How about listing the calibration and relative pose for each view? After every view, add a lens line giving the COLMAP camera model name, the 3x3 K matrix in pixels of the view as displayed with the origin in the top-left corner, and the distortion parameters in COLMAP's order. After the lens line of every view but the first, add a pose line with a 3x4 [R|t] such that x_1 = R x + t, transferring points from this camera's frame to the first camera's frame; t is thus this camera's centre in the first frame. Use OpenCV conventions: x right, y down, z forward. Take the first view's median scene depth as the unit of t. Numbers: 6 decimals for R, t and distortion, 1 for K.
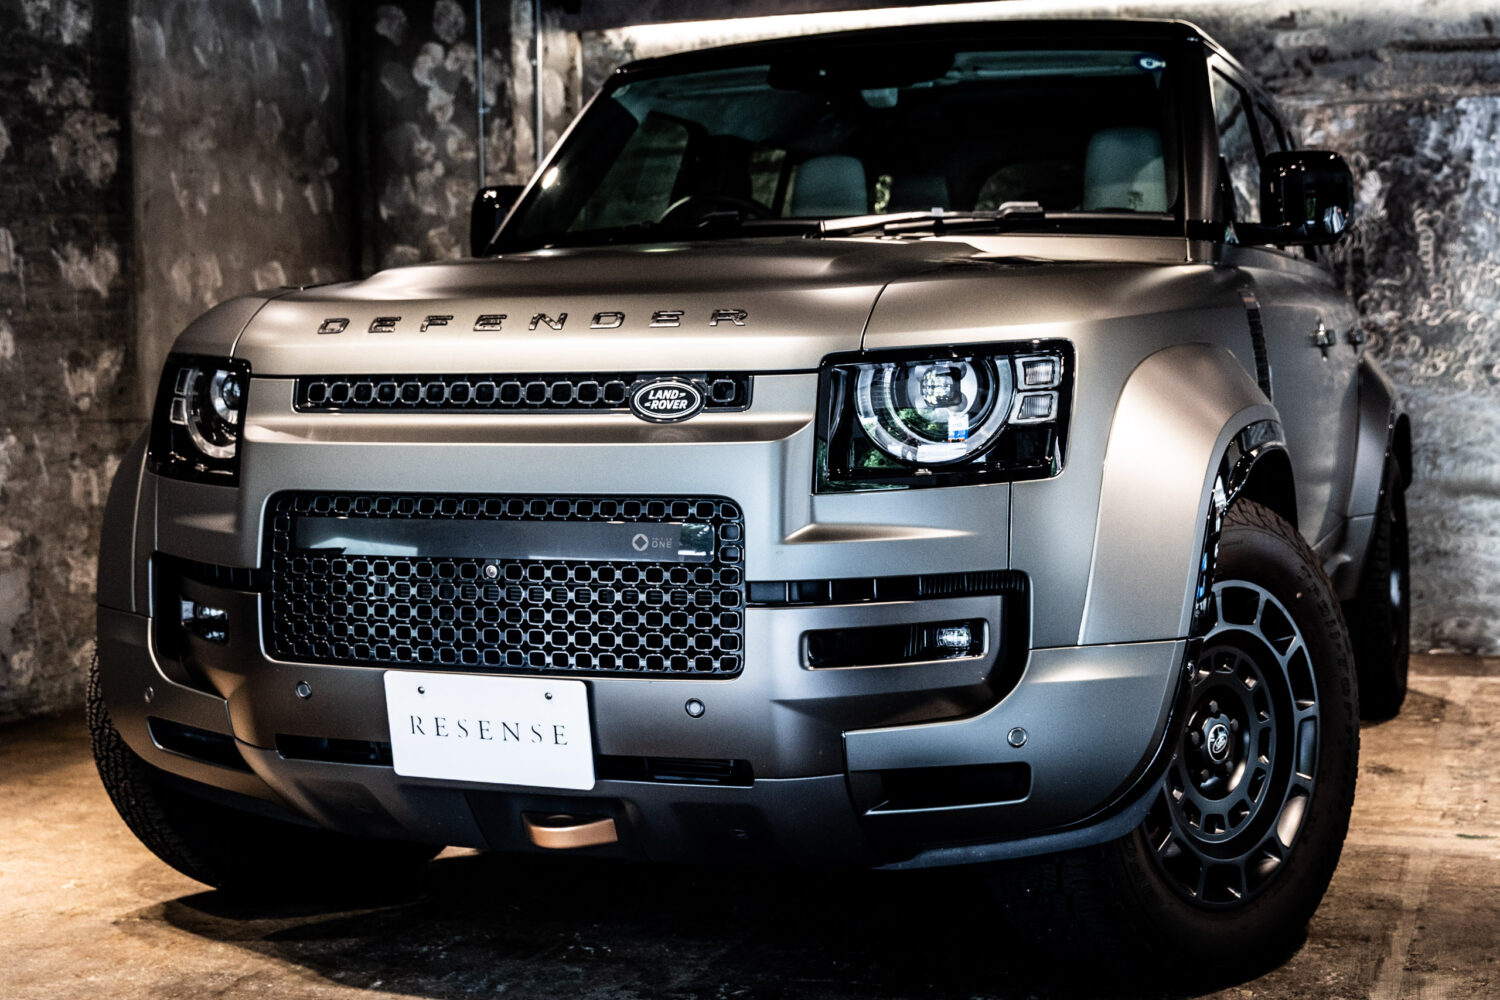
lens RADIAL K [[2168.0, 0, 753.9], [0, 2168.0, 484.9], [0, 0, 1]] dist [0.018368, 0.000000]
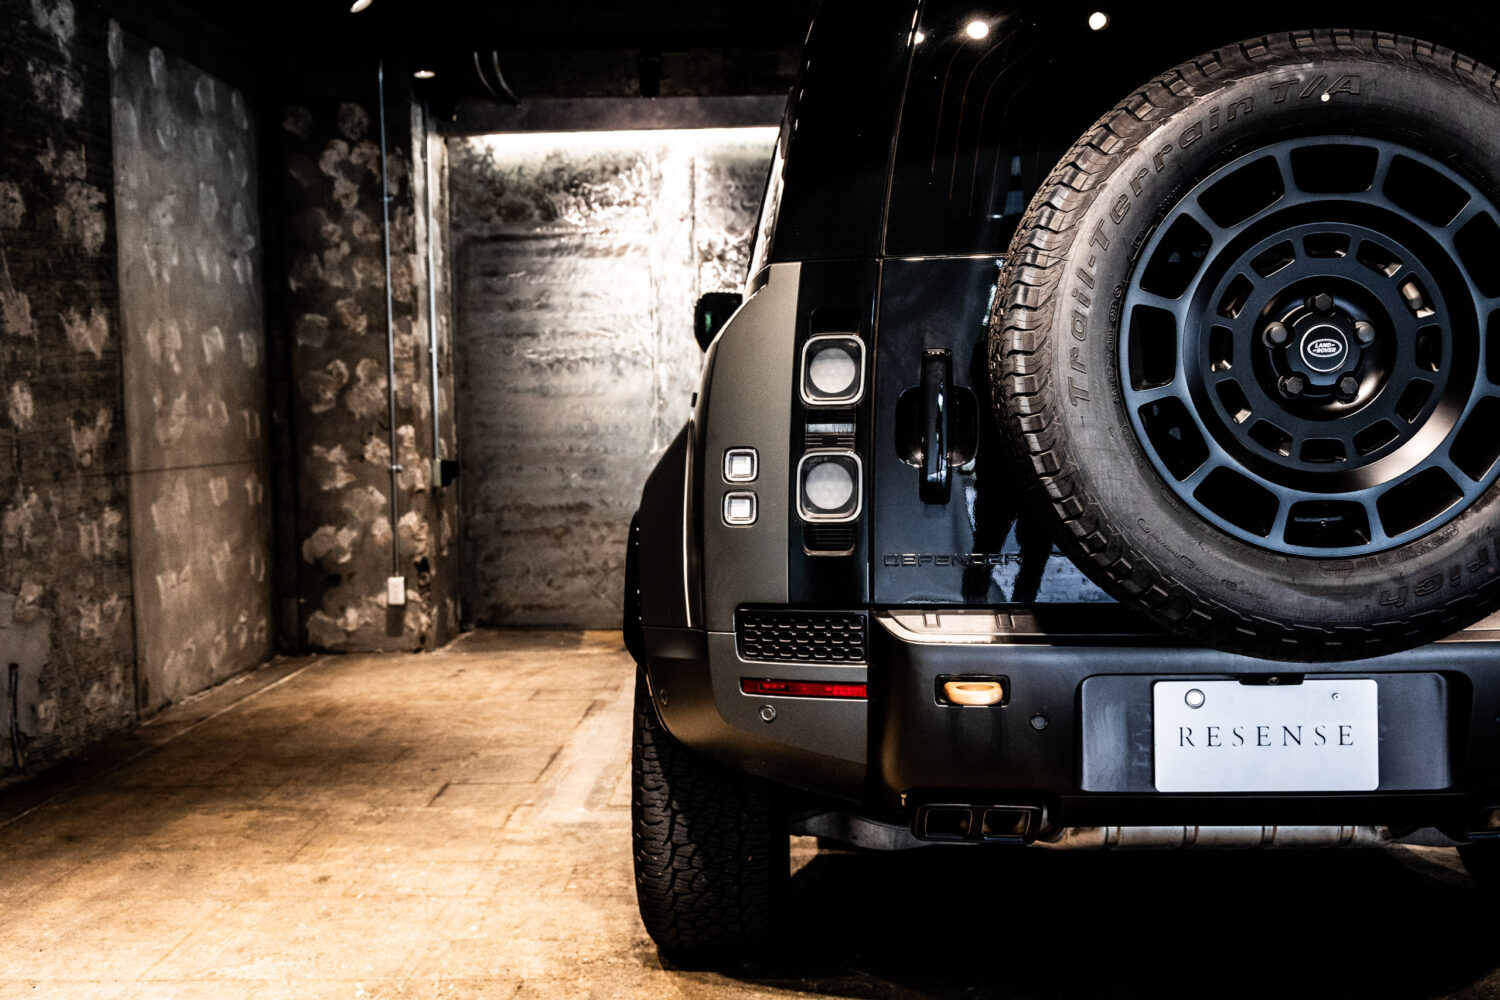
lens RADIAL K [[1461.6, 0, 770.7], [0, 1461.6, 496.7], [0, 0, 1]] dist [-0.004712, 0.000000]
pose [[0.950553, -0.026514, 0.309428, -0.207139], [0.023268, 0.999629, 0.014178, -0.021110], [-0.309690, -0.006278, 0.950817, 0.213907]]
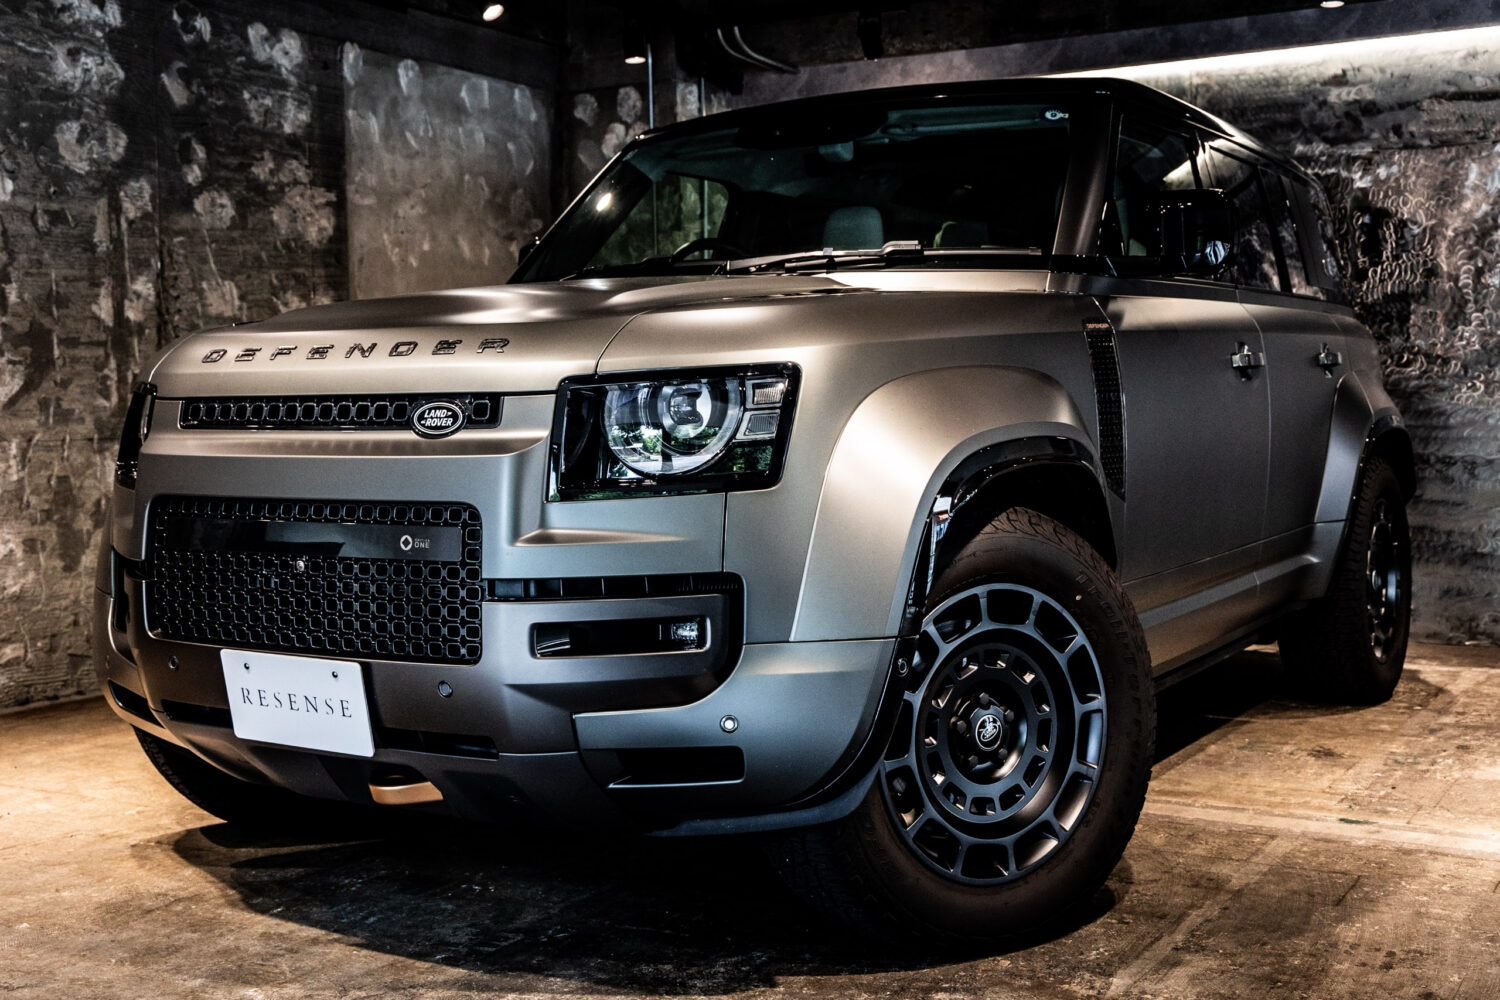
lens RADIAL K [[1746.9, 0, 732.3], [0, 1746.9, 494.6], [0, 0, 1]] dist [0.010384, 0.000000]
pose [[0.980721, 0.008419, -0.195232, 0.129367], [-0.007216, 0.999950, 0.006871, -0.002860], [0.195280, -0.005330, 0.980733, 0.057055]]
